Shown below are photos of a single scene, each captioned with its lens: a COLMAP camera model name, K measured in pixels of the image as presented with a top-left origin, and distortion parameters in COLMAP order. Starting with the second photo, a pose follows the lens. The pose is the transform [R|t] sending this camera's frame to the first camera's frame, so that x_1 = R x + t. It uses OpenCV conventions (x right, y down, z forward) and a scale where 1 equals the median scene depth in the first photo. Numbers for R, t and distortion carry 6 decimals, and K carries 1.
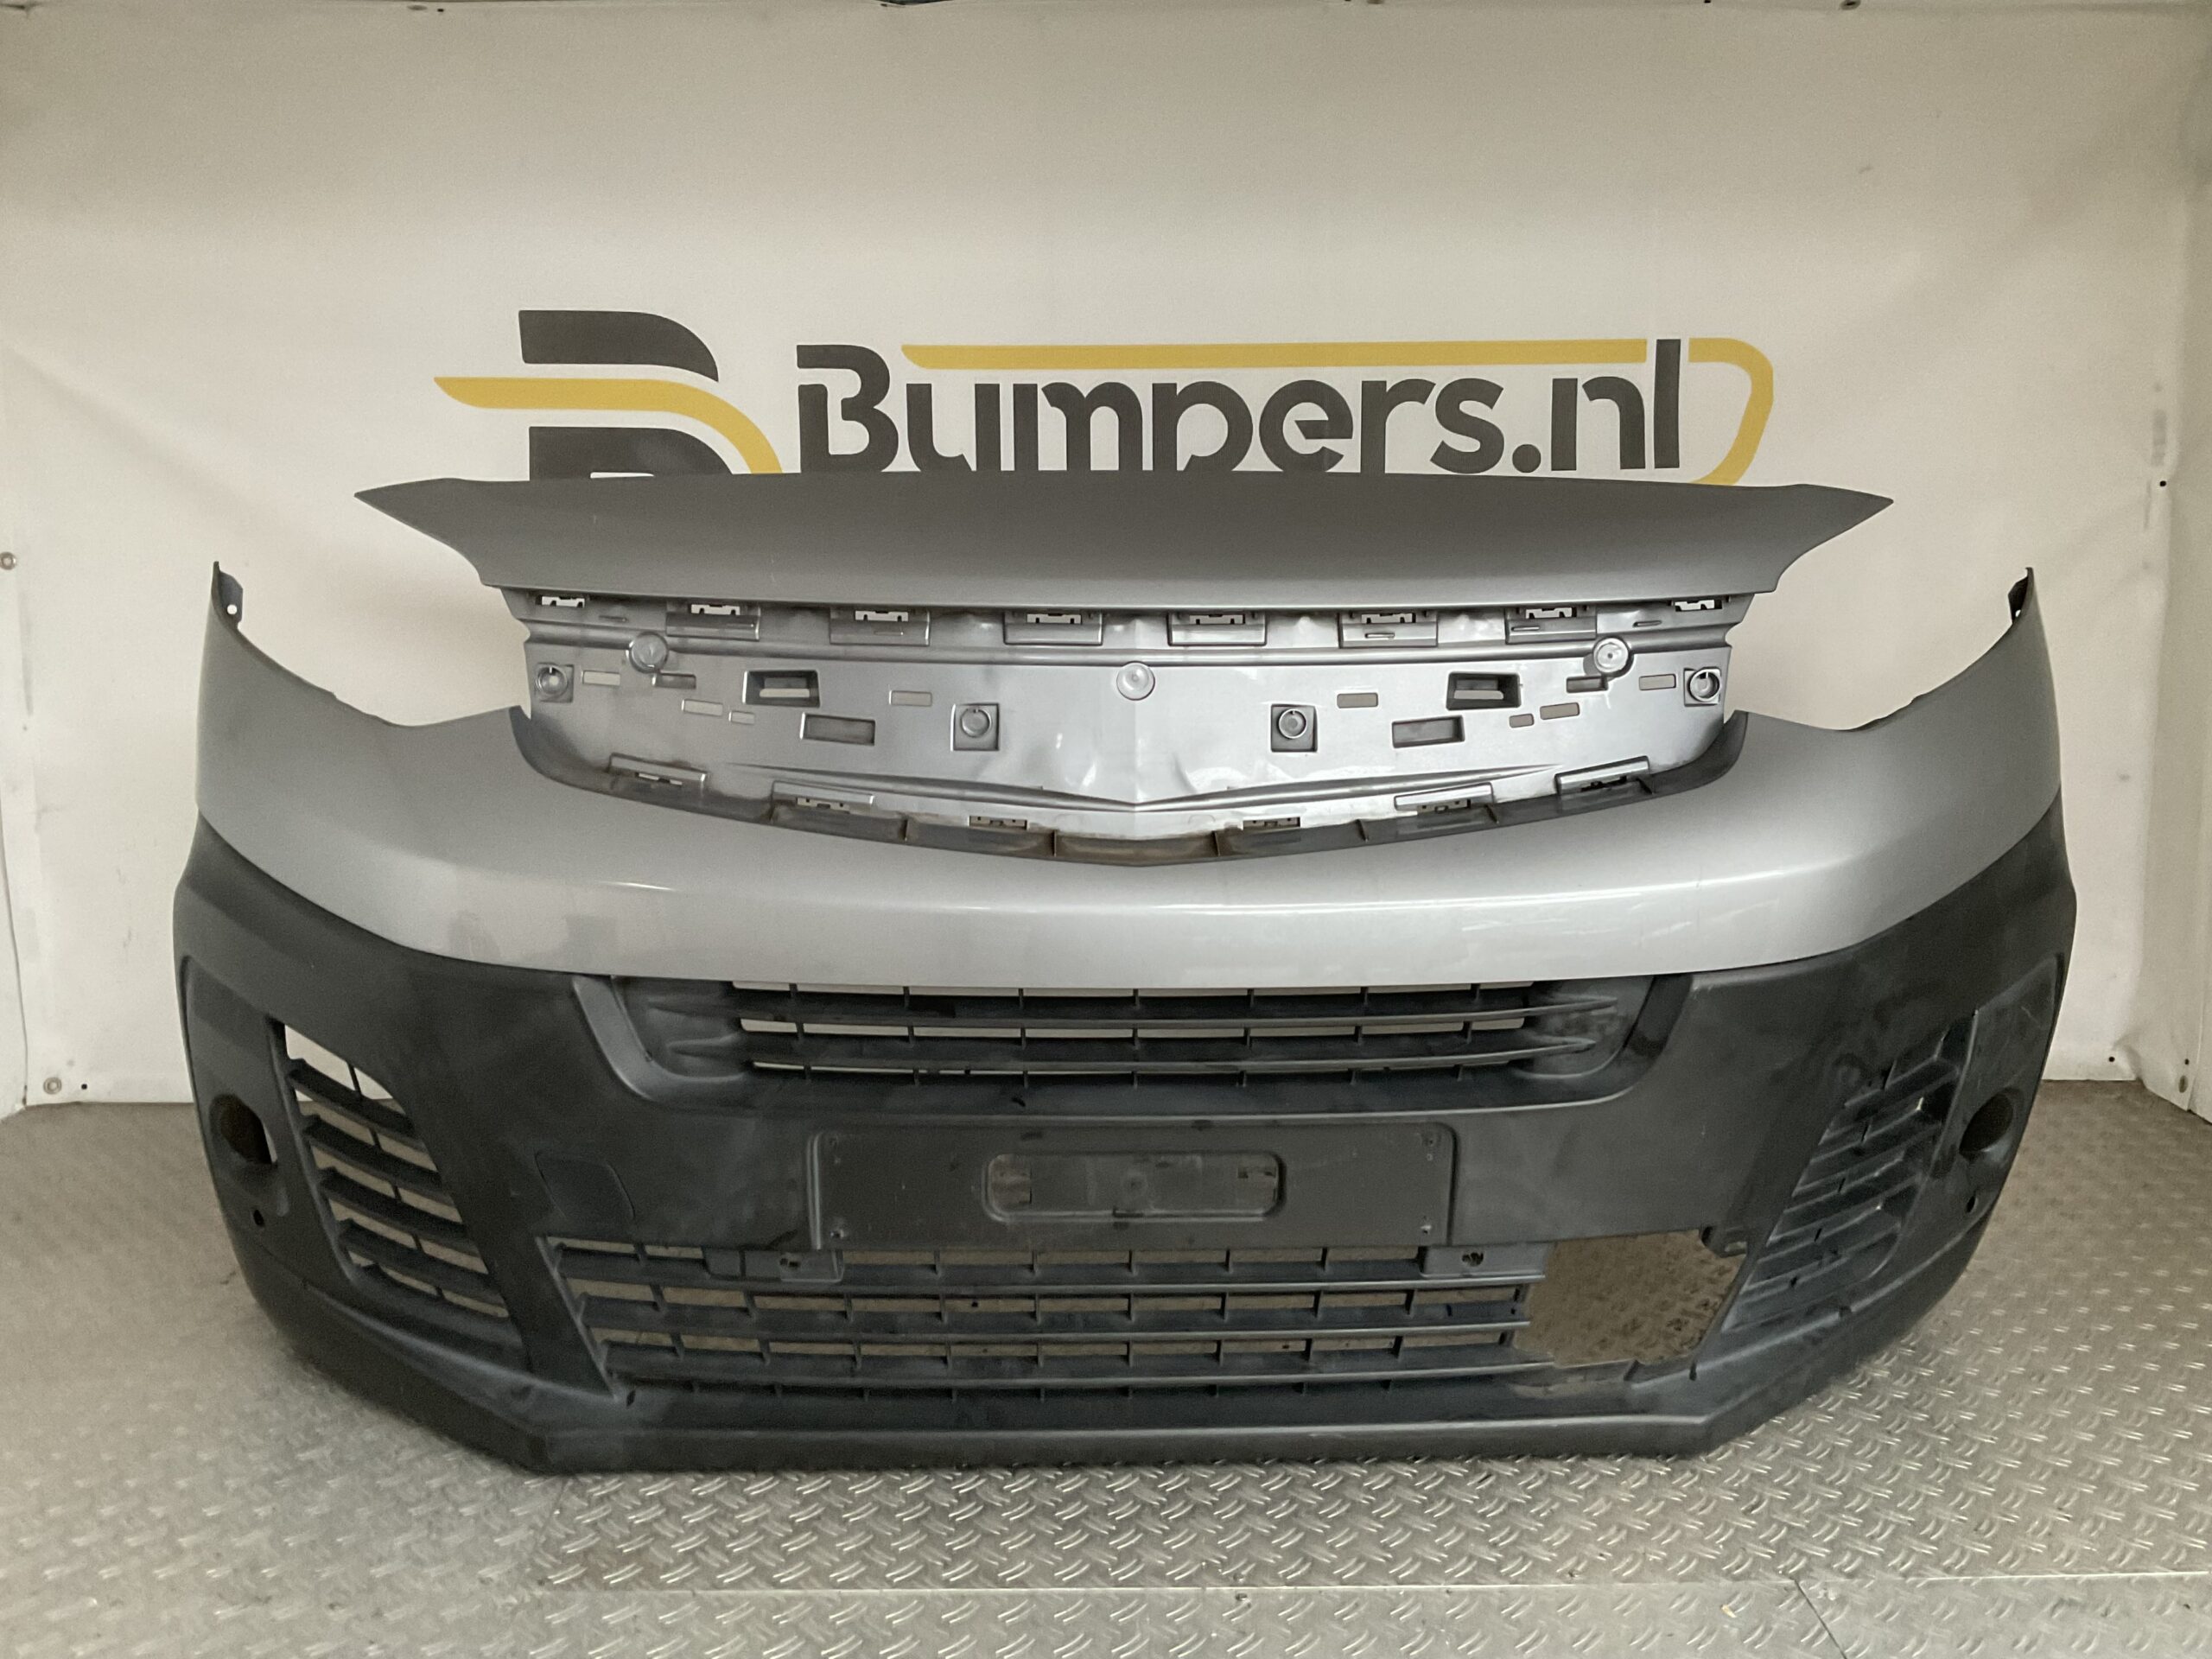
lens RADIAL K [[1874.1, 0, 1105.1], [0, 1874.1, 839.2], [0, 0, 1]] dist [0.060785, -0.109817]
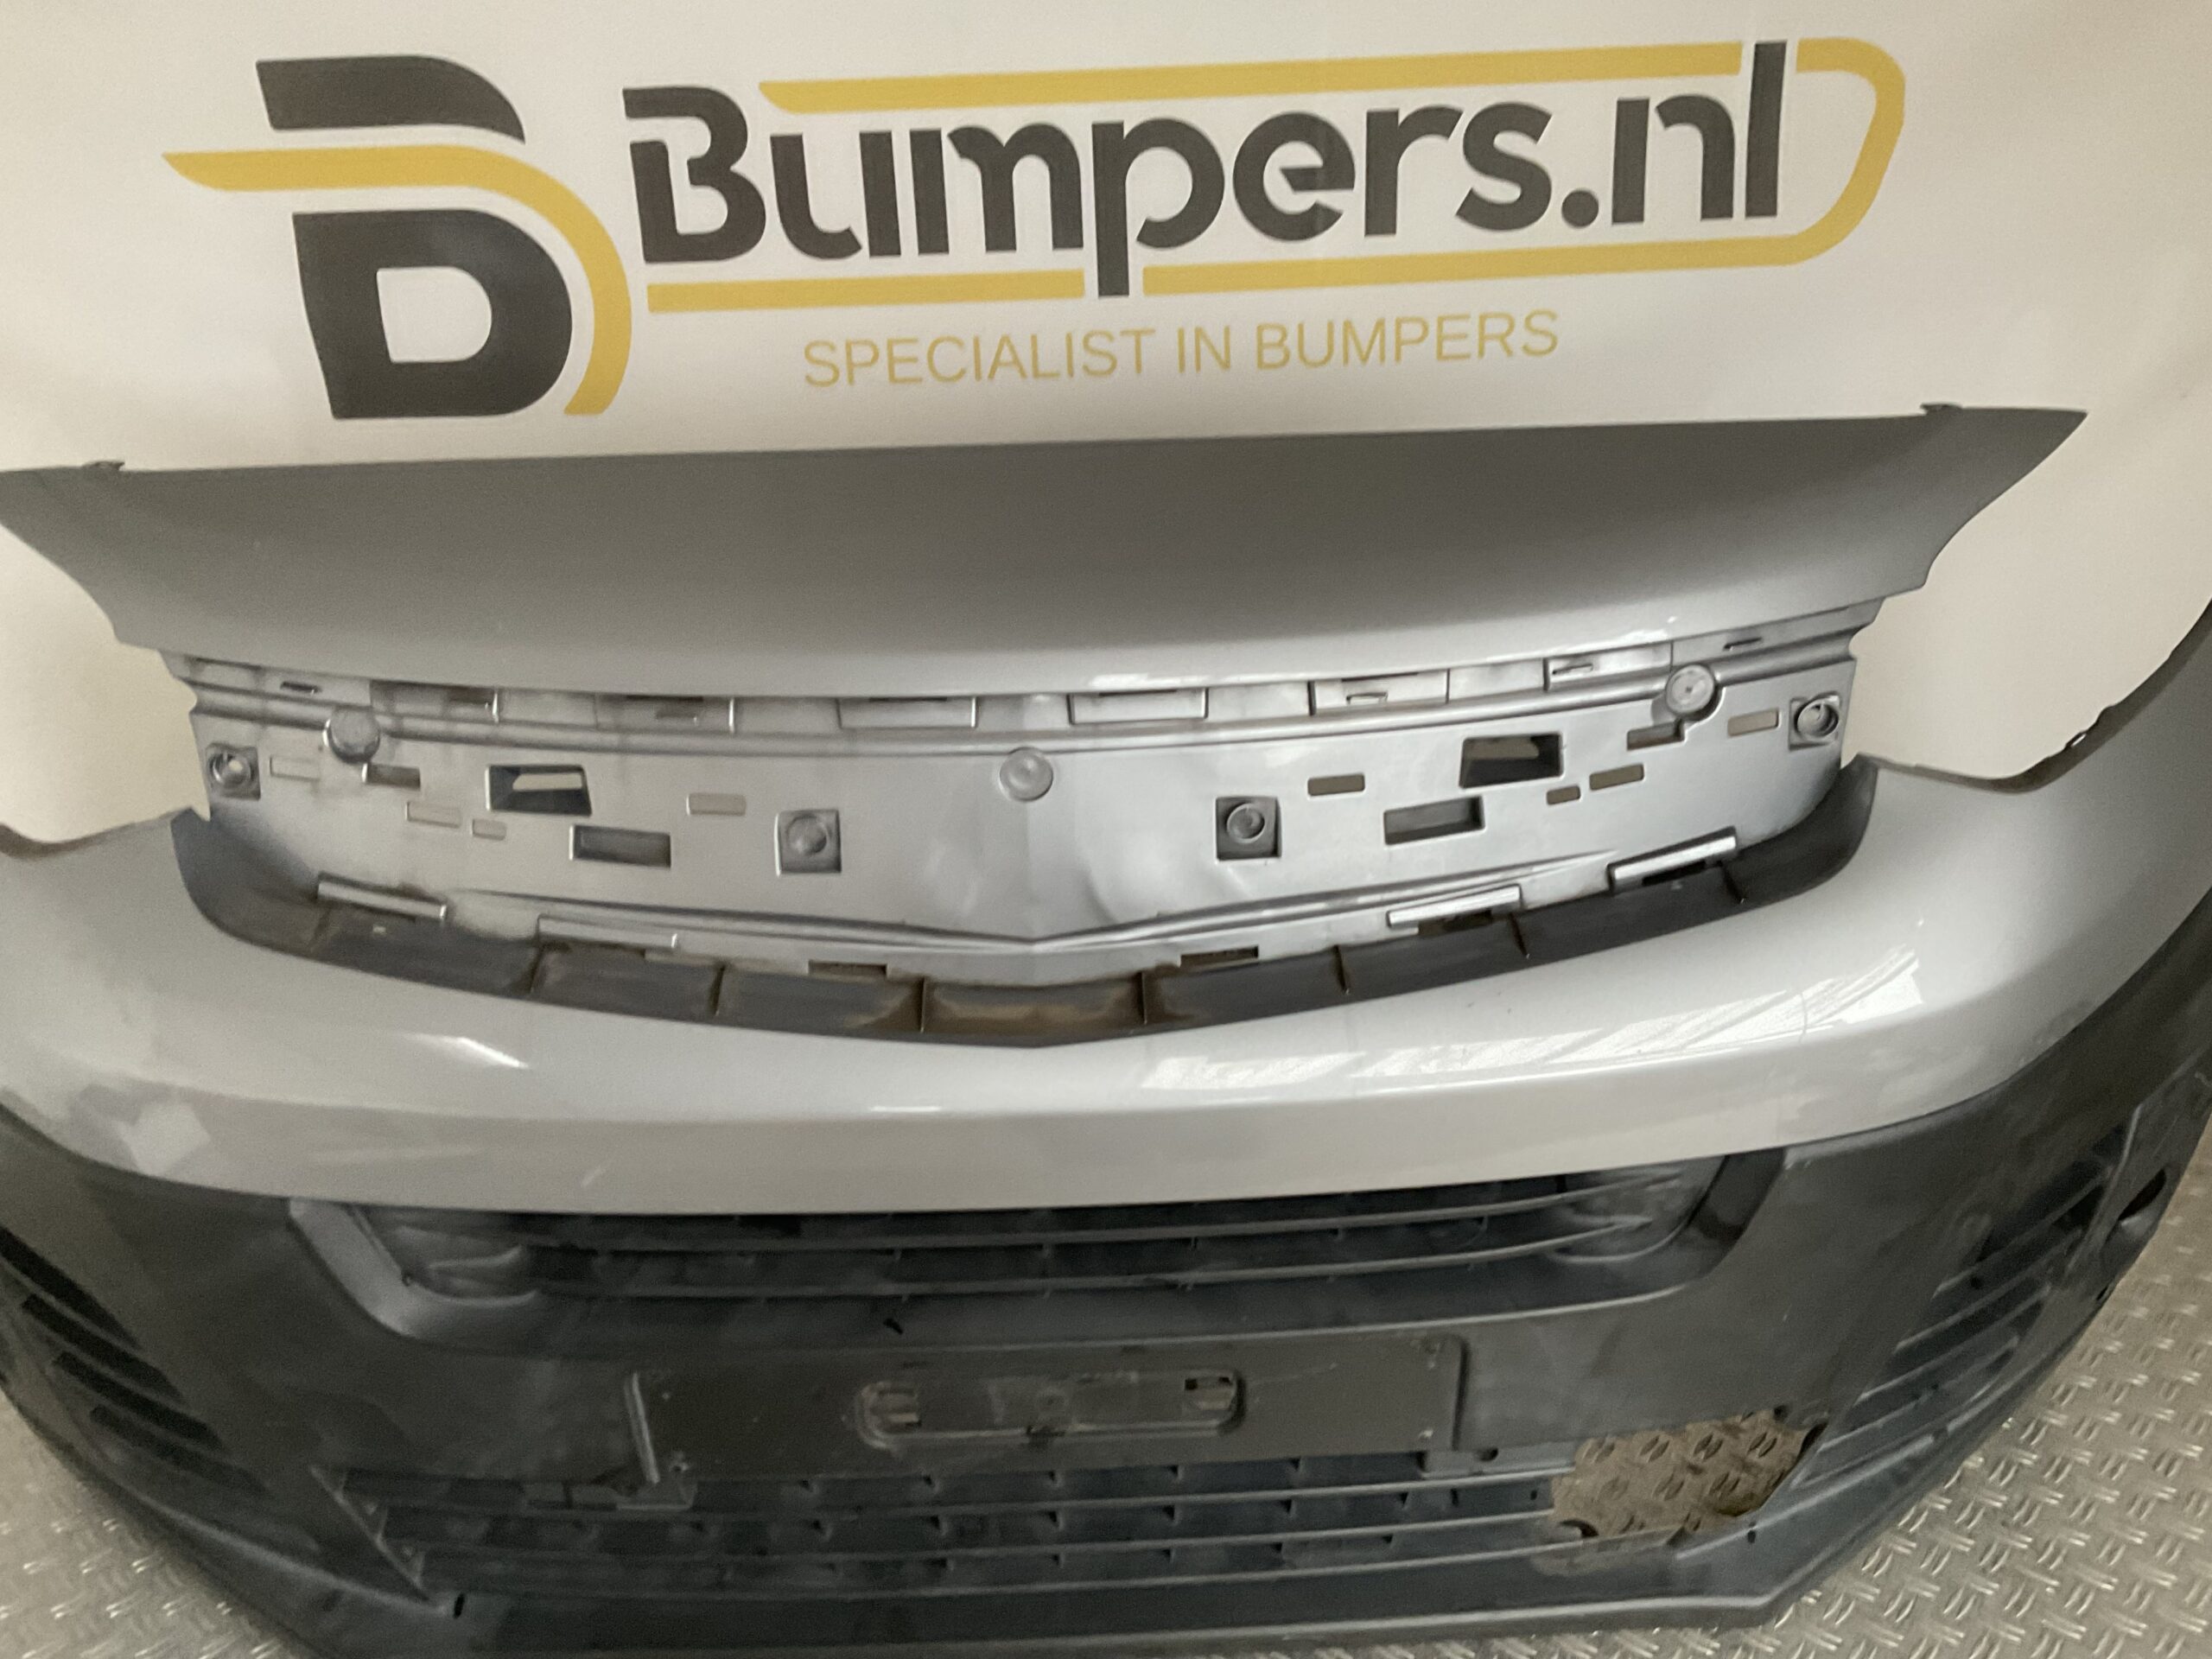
lens RADIAL K [[1874.1, 0, 1121.0], [0, 1874.1, 837.0], [0, 0, 1]] dist [0.060785, -0.109817]
pose [[0.999513, -0.028704, -0.012222, 0.059212], [0.030806, 0.969943, 0.241372, -0.226902], [0.004926, -0.241632, 0.970356, 0.290259]]
